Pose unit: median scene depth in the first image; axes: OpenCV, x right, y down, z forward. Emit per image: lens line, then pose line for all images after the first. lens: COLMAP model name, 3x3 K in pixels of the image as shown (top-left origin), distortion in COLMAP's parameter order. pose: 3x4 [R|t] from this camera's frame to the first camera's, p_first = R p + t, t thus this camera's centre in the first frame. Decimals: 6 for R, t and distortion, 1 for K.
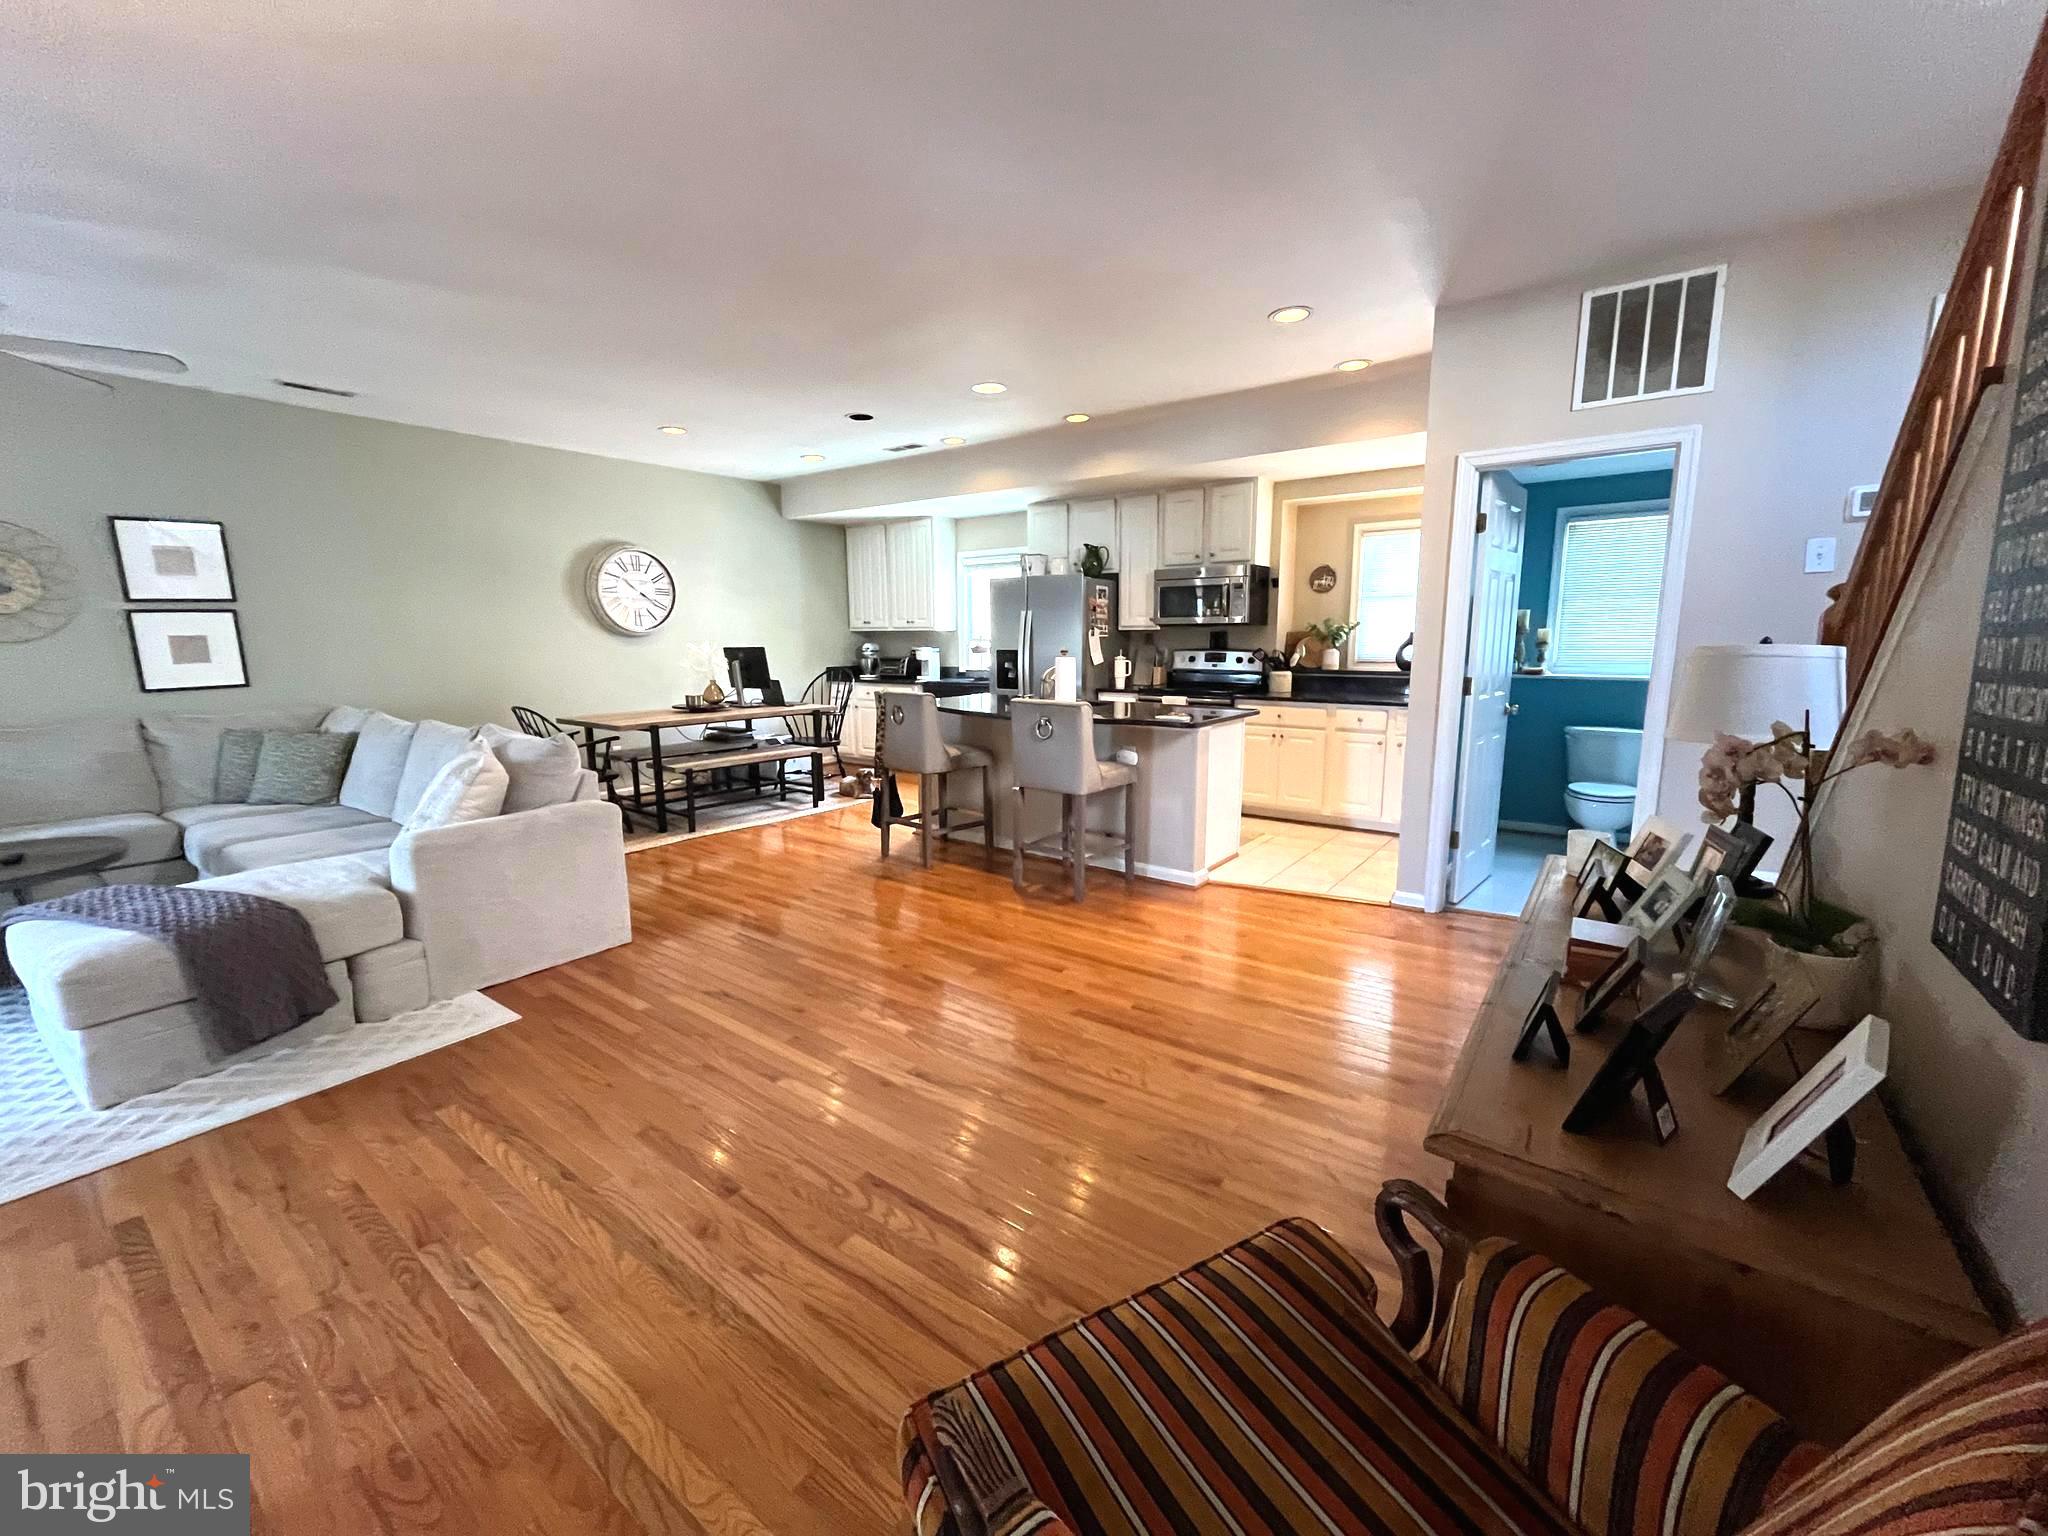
lens RADIAL K [[827.1, 0, 1019.2], [0, 827.1, 767.0], [0, 0, 1]] dist [-0.003129, -0.000698]
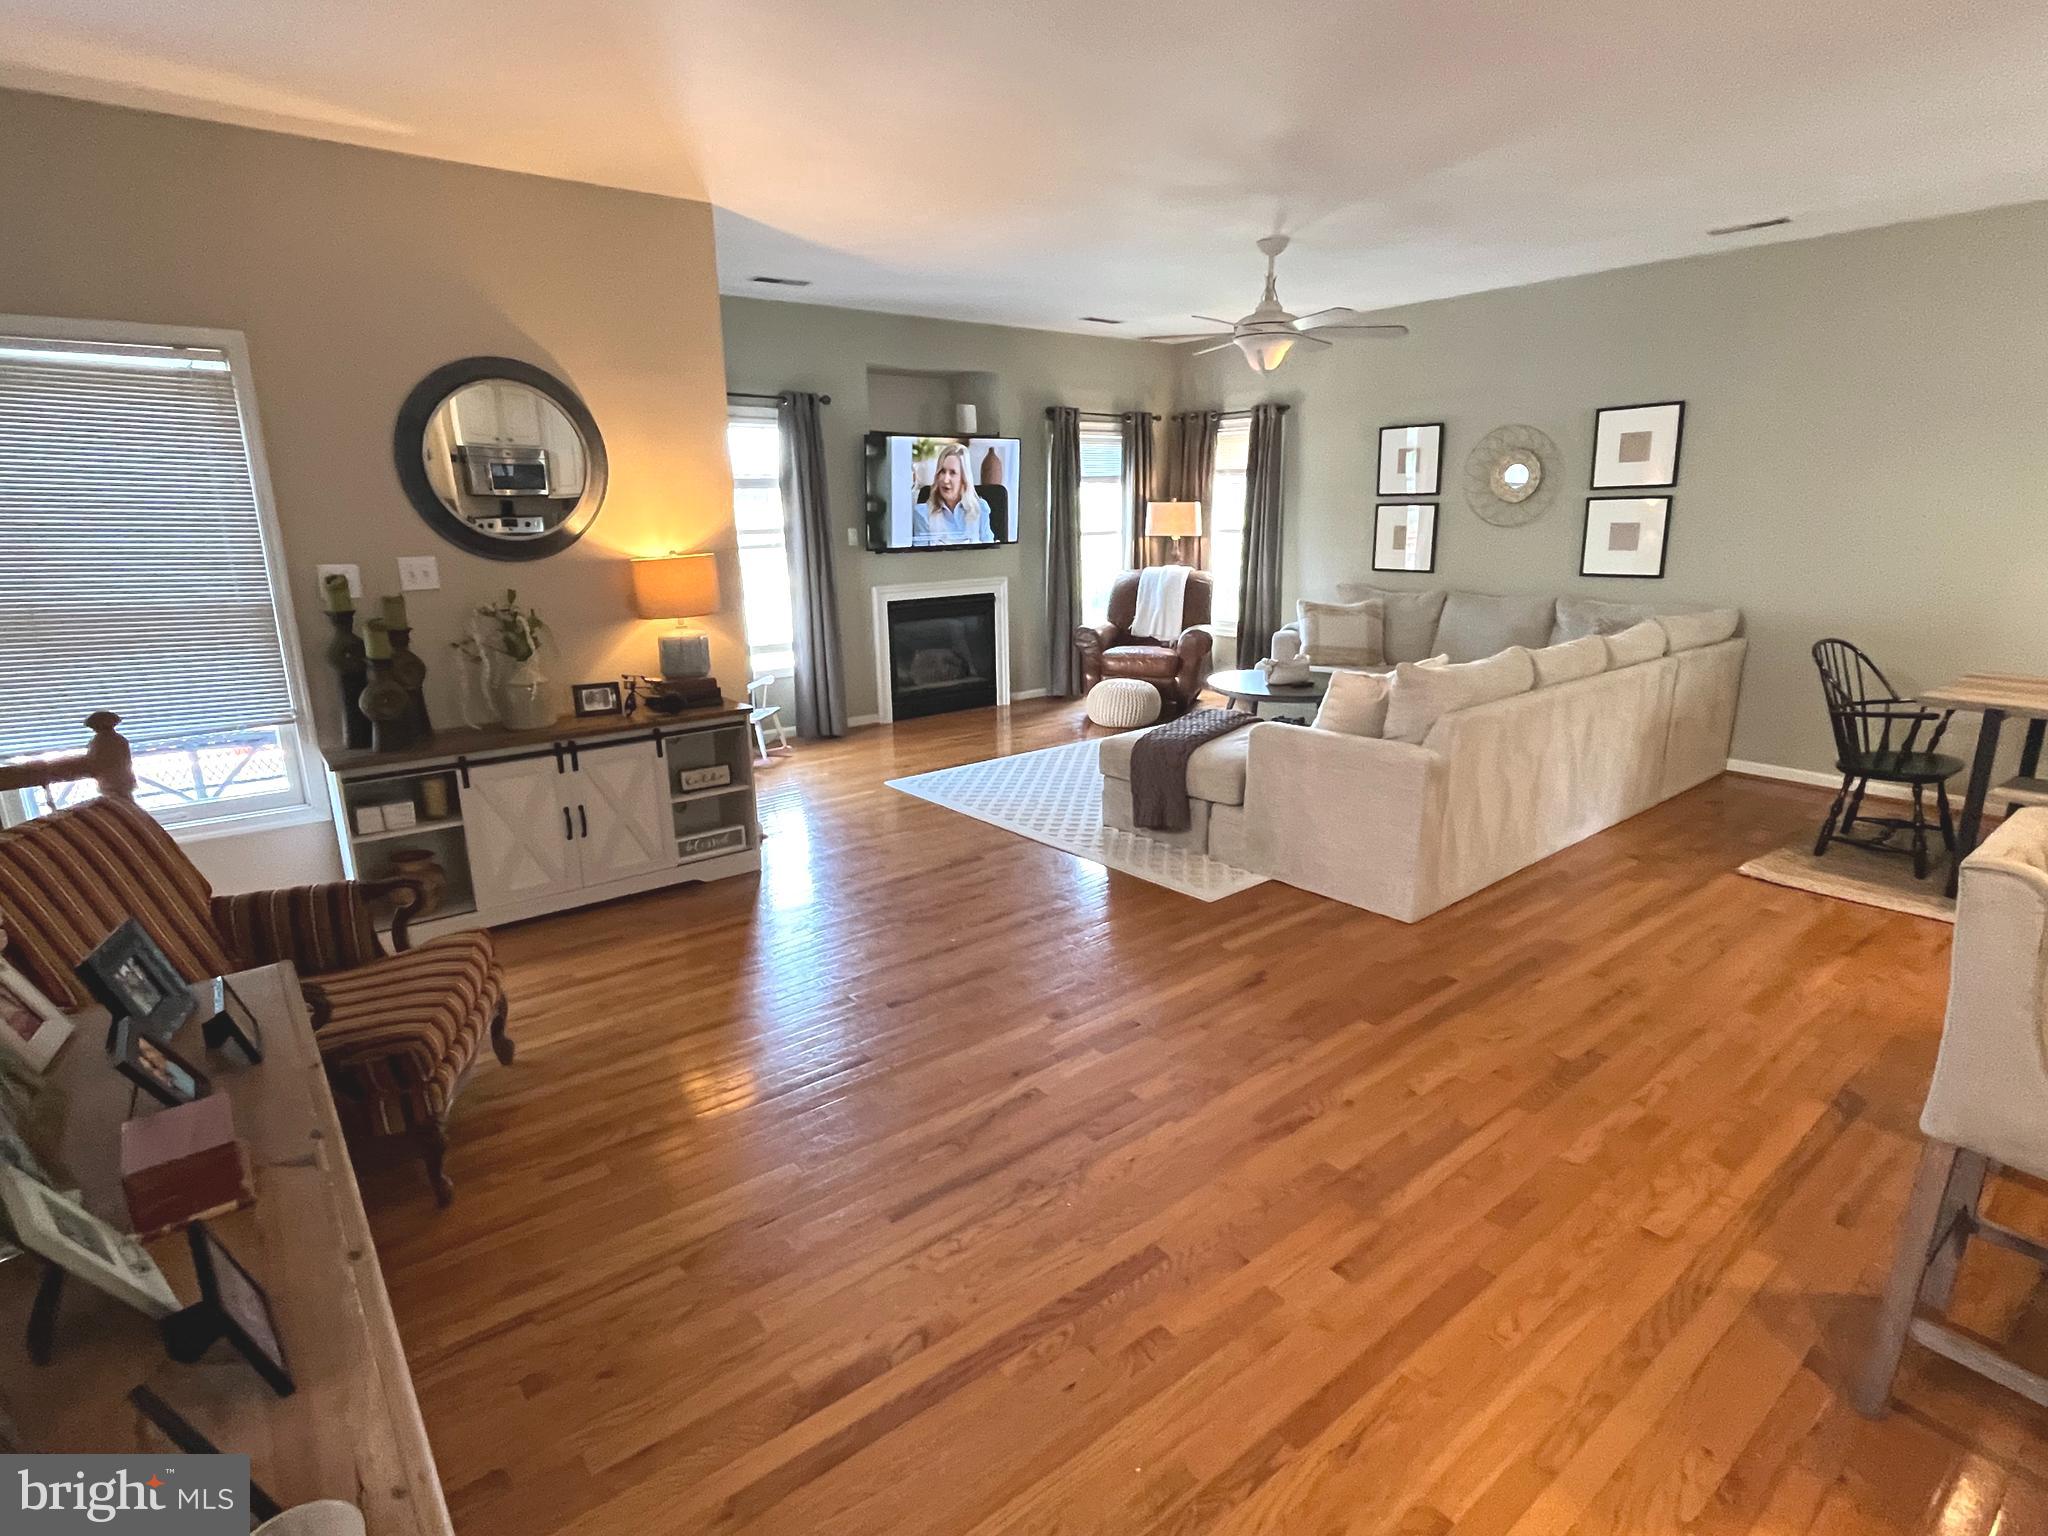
lens RADIAL K [[1036.4, 0, 1019.7], [0, 1036.4, 762.7], [0, 0, 1]] dist [-0.003821, 0.000279]
pose [[-0.252375, 0.249814, -0.934826, 0.312309], [-0.140579, 0.946383, 0.290855, -0.105521], [0.957363, 0.204821, -0.203724, 0.442179]]
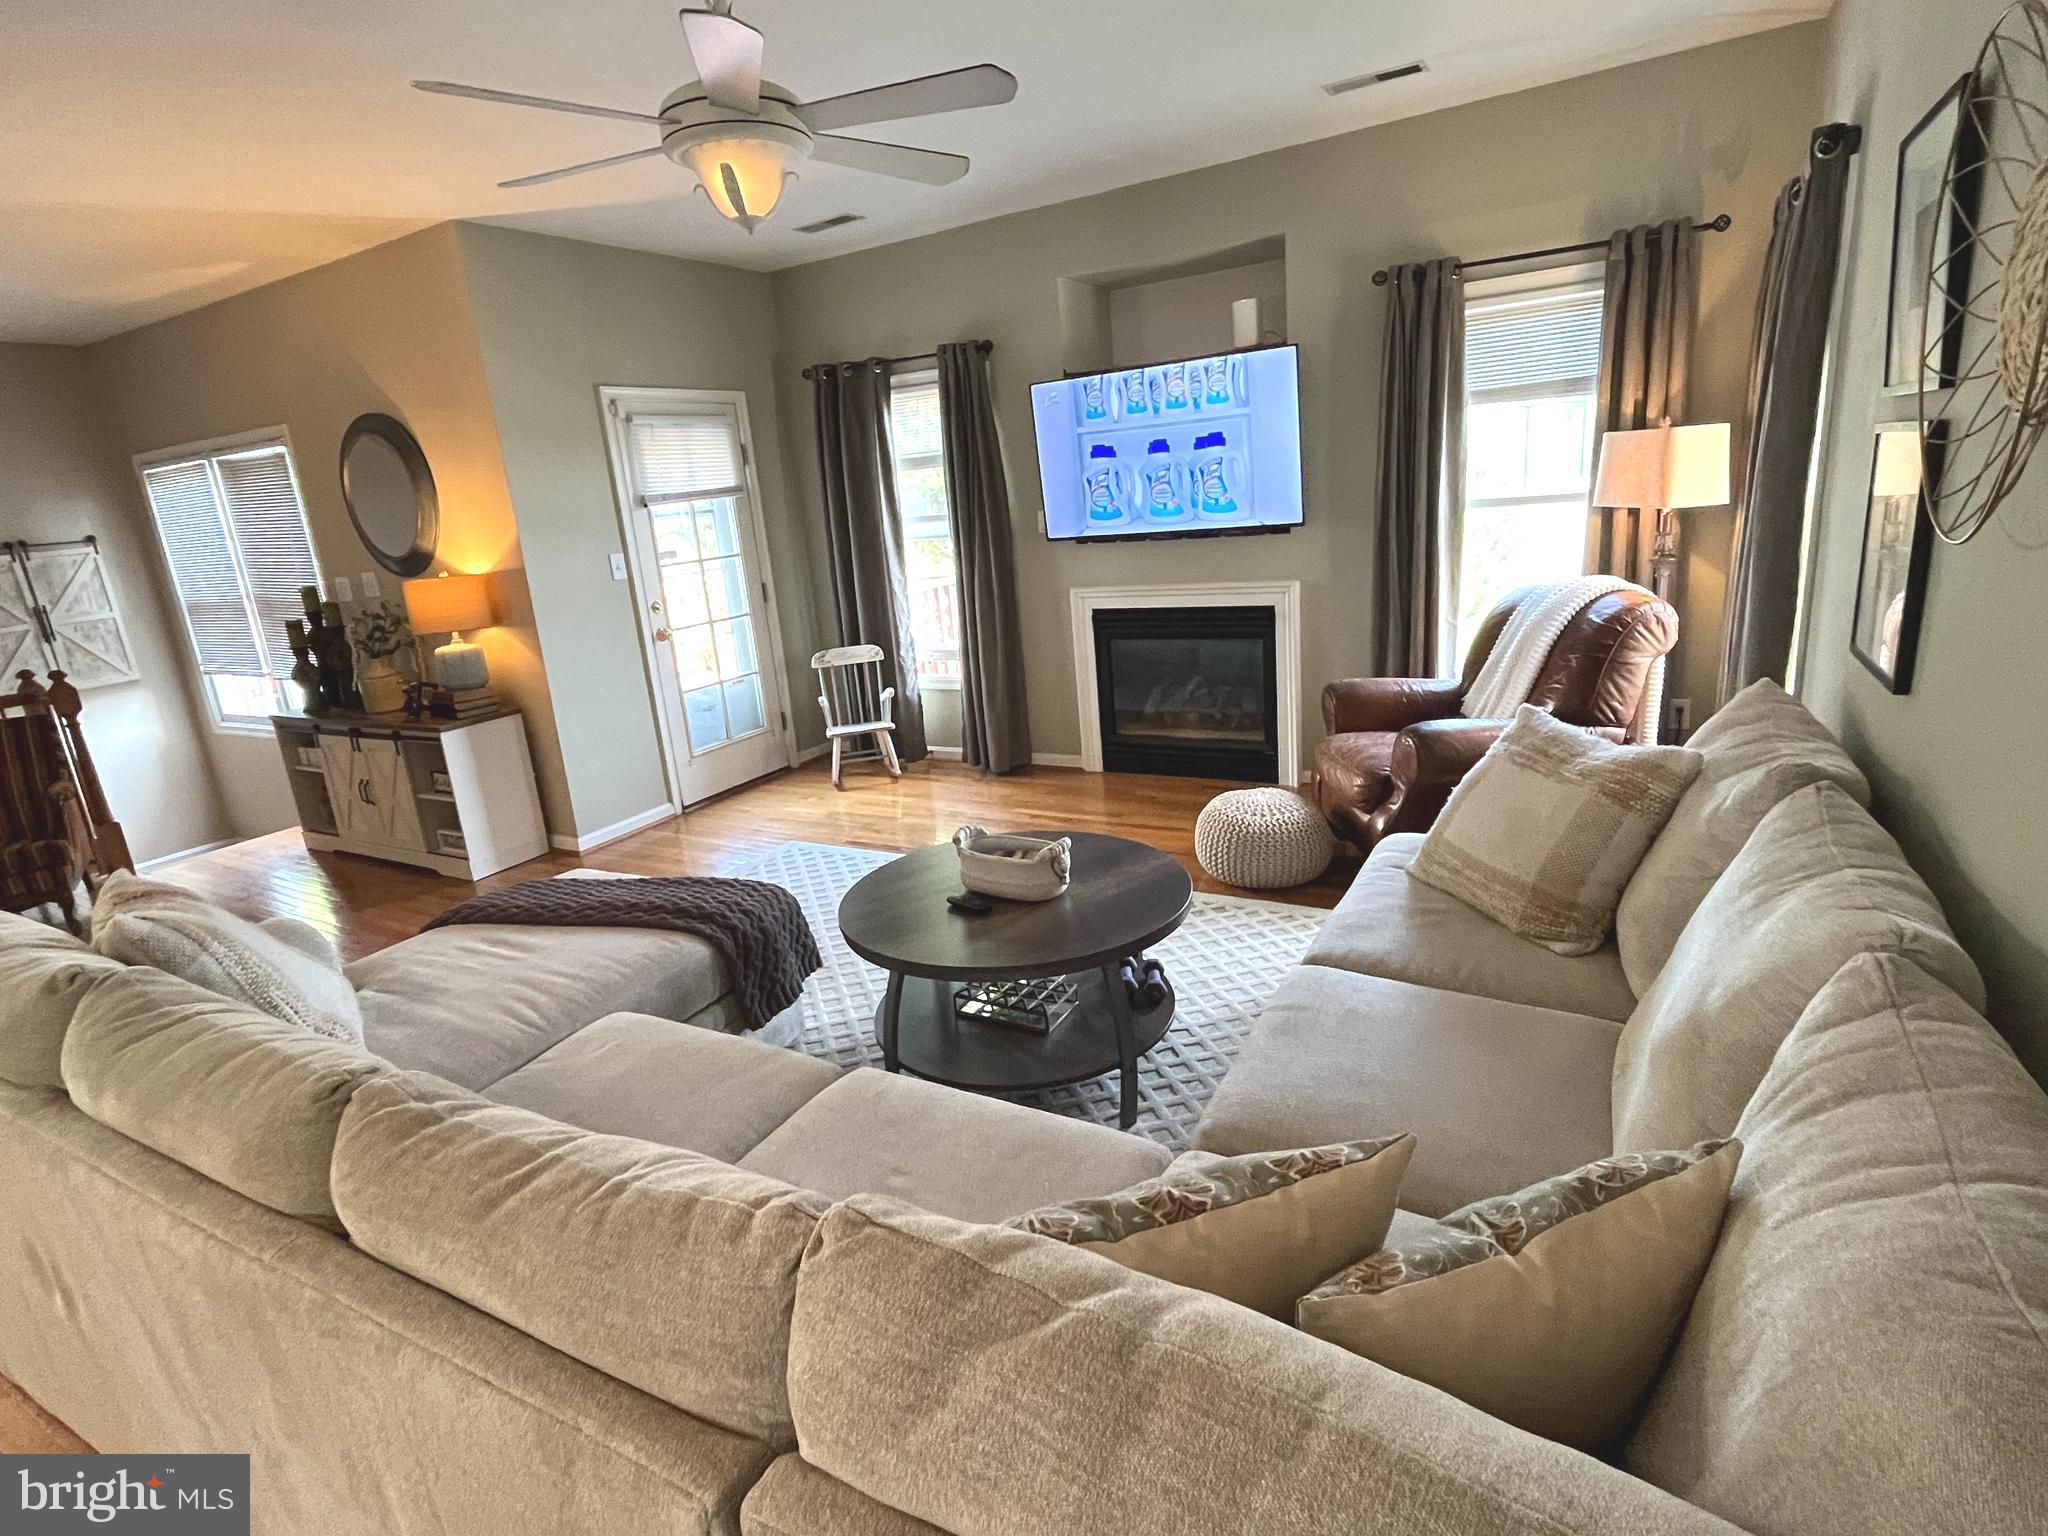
lens RADIAL K [[1036.4, 0, 1016.9], [0, 1036.4, 767.6], [0, 0, 1]] dist [-0.003821, 0.000279]
pose [[-0.988663, 0.122706, -0.086531, -0.481674], [0.075313, 0.903835, 0.421202, -0.152658], [0.129894, 0.409910, -0.902830, 0.772513]]
